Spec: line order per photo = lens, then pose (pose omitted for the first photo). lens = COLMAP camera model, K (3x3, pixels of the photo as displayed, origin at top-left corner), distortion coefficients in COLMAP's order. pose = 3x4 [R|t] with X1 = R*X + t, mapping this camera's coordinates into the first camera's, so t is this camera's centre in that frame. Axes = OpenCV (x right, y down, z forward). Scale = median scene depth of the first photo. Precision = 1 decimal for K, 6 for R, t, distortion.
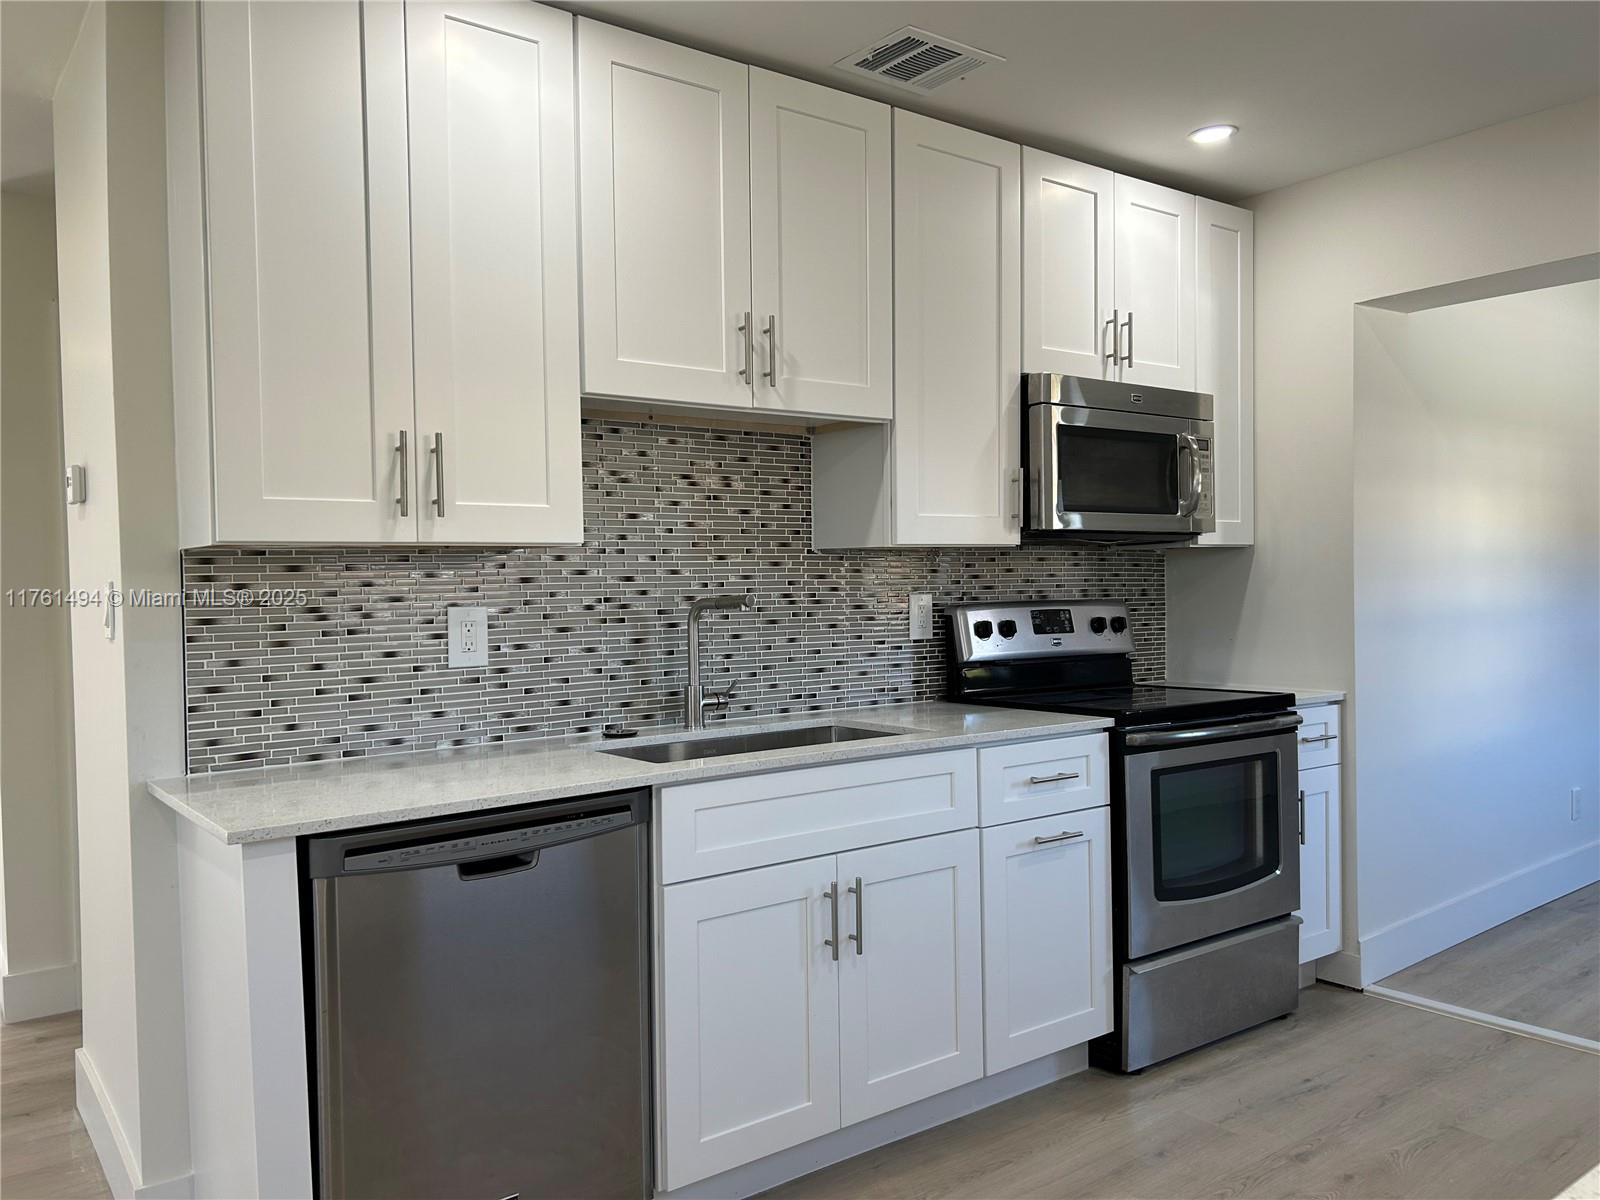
lens RADIAL K [[1214.6, 0, 795.2], [0, 1214.6, 606.4], [0, 0, 1]] dist [0.059083, -0.081395]
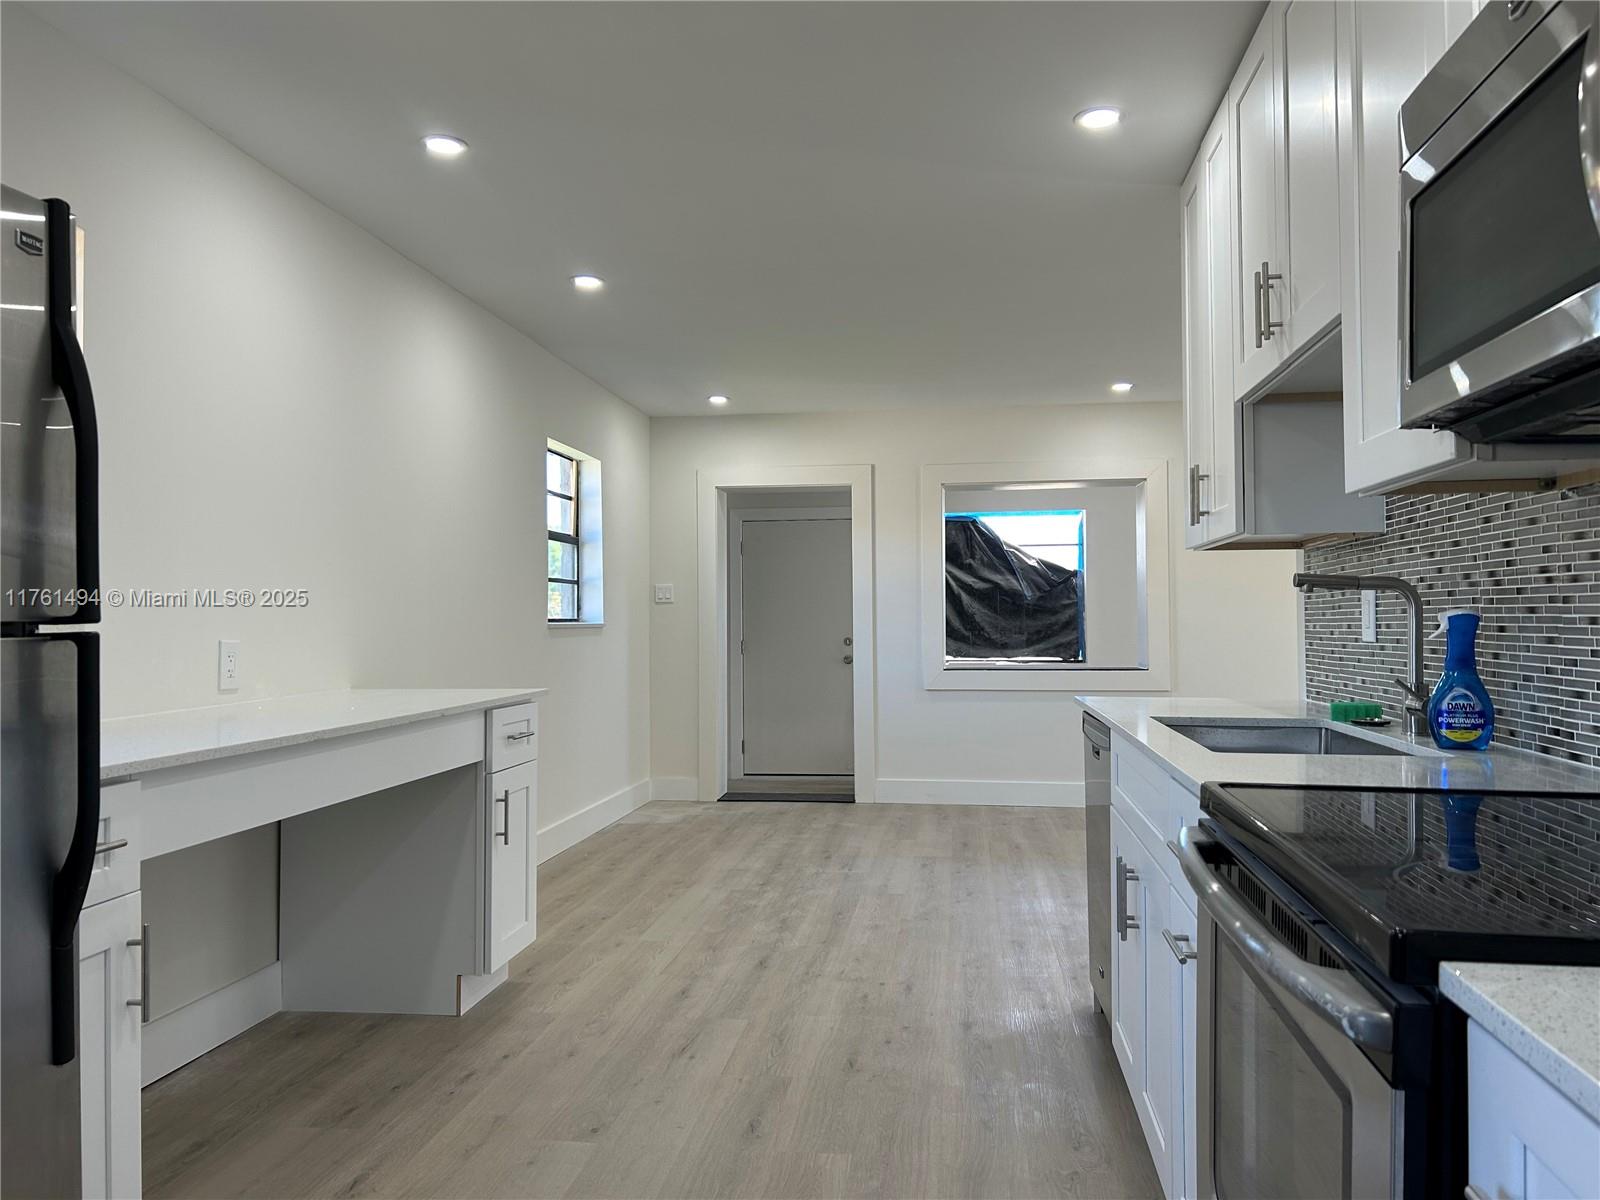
lens RADIAL K [[1214.6, 0, 795.2], [0, 1214.6, 606.4], [0, 0, 1]] dist [0.059083, -0.081395]
pose [[-0.711058, 0.009593, -0.703068, 0.770928], [-0.001918, 0.999877, 0.015582, 0.001044], [0.703131, 0.012428, -0.710952, 1.245821]]
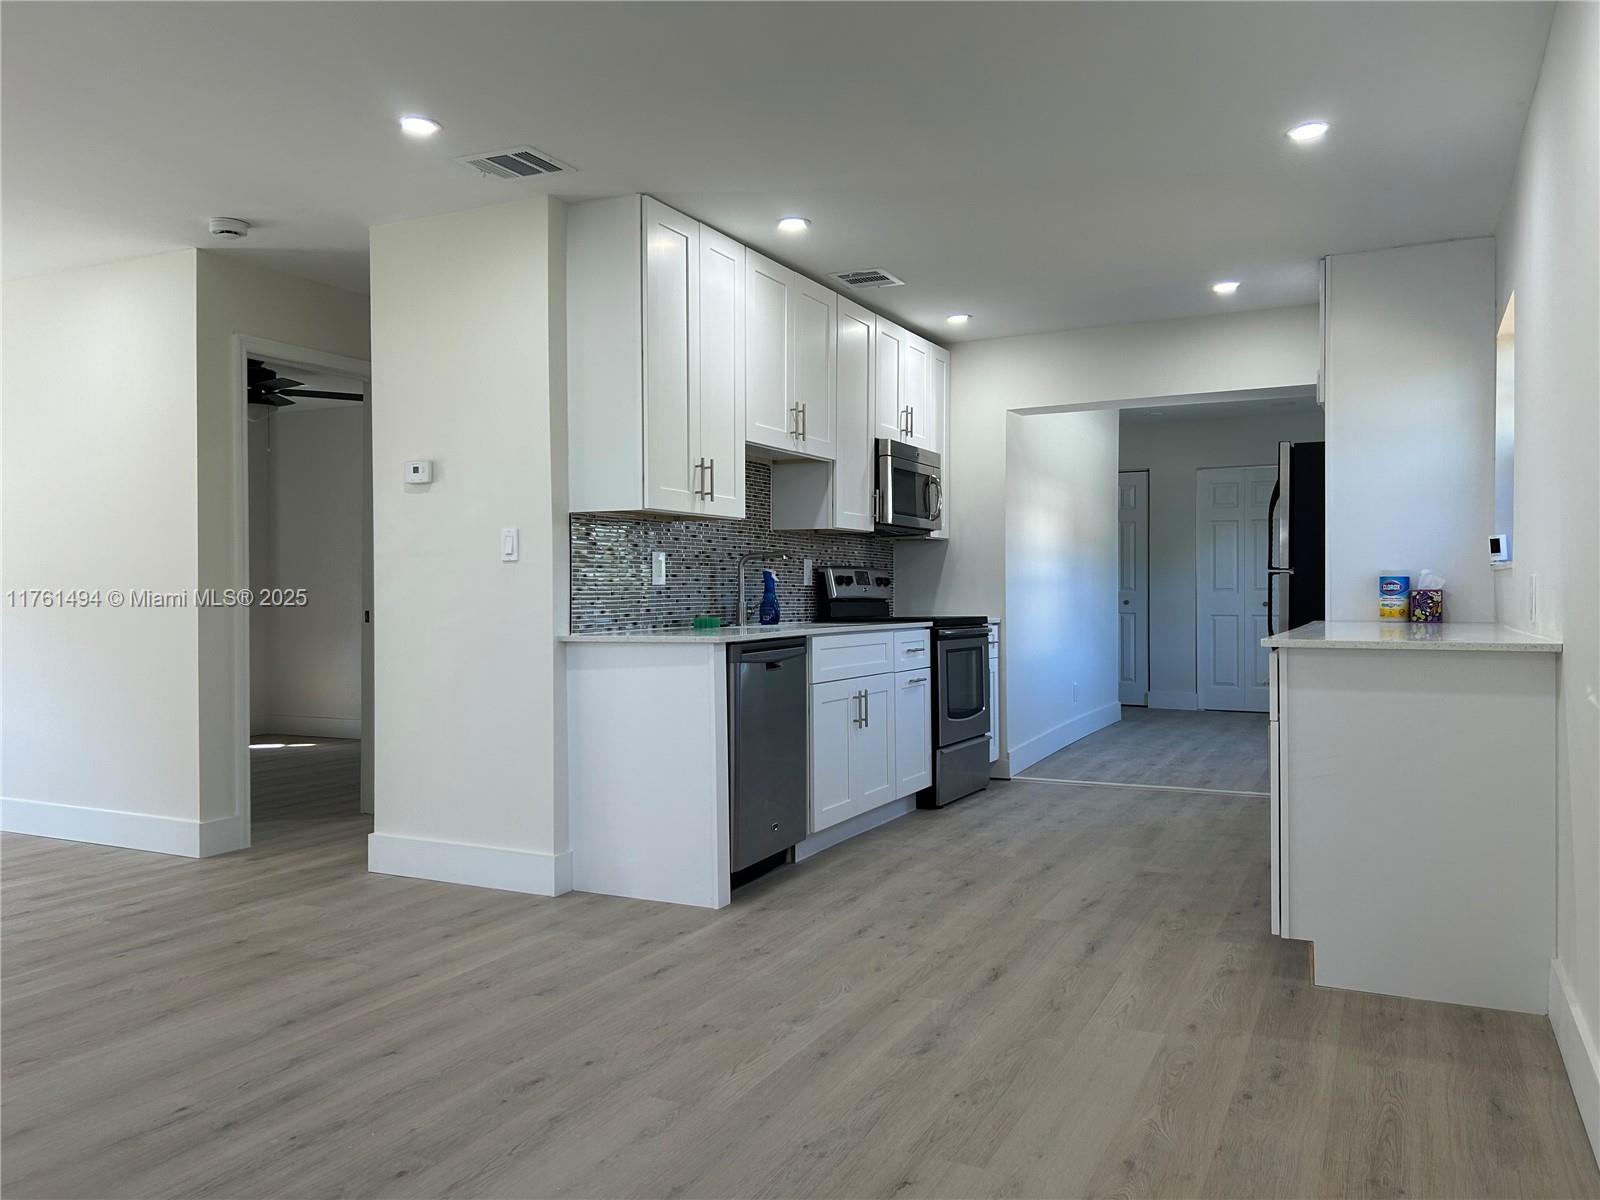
lens RADIAL K [[1214.6, 0, 795.2], [0, 1214.6, 606.4], [0, 0, 1]] dist [0.059083, -0.081395]
pose [[0.897277, 0.005989, 0.441427, -0.771333], [0.000975, 0.999879, -0.015549, 0.095814], [-0.441467, 0.014383, 0.897162, -0.616942]]
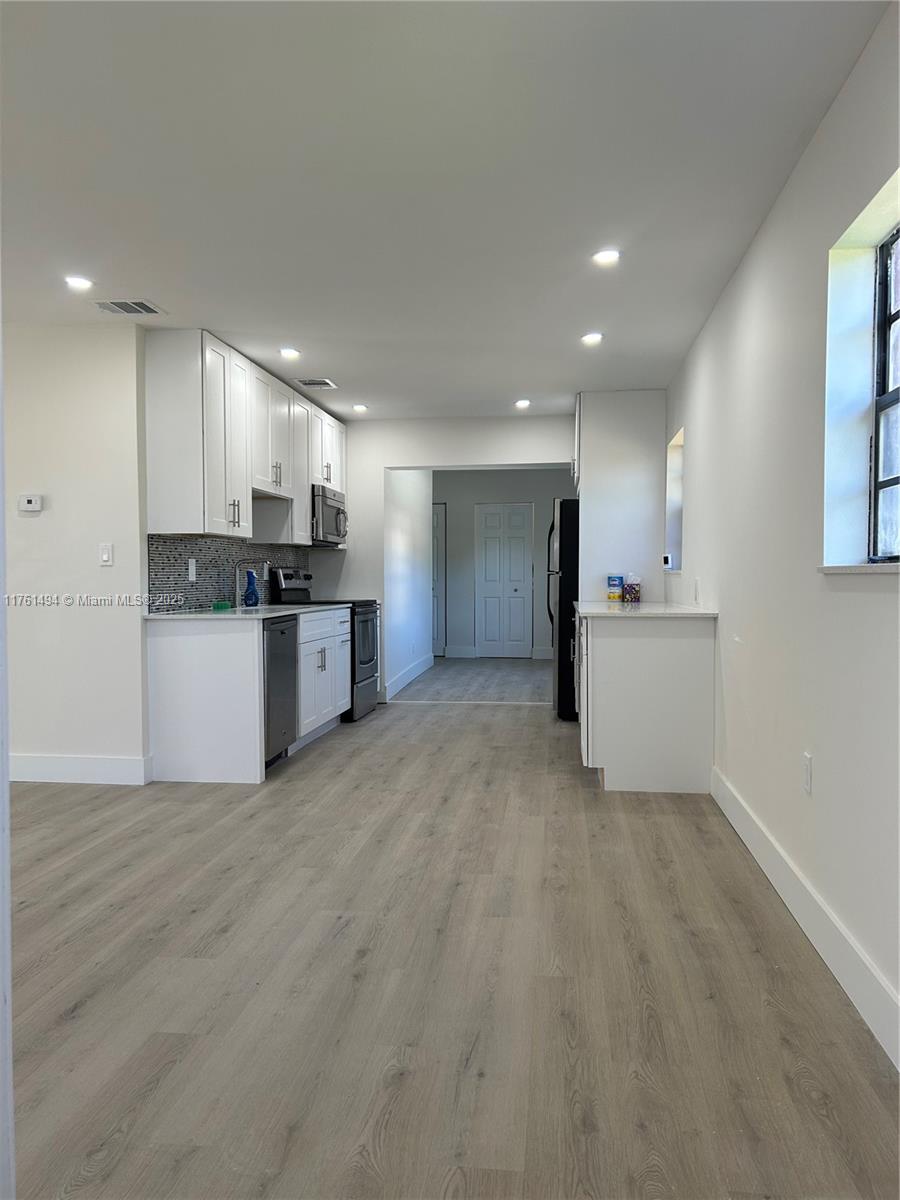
lens RADIAL K [[900.4, 0, 451.6], [0, 900.4, 624.7], [0, 0, 1]] dist [0.070327, -0.188834]
pose [[0.699056, -0.023662, 0.714675, -1.153570], [0.008464, 0.999656, 0.024819, 0.089667], [-0.715017, -0.011301, 0.699016, -0.733731]]
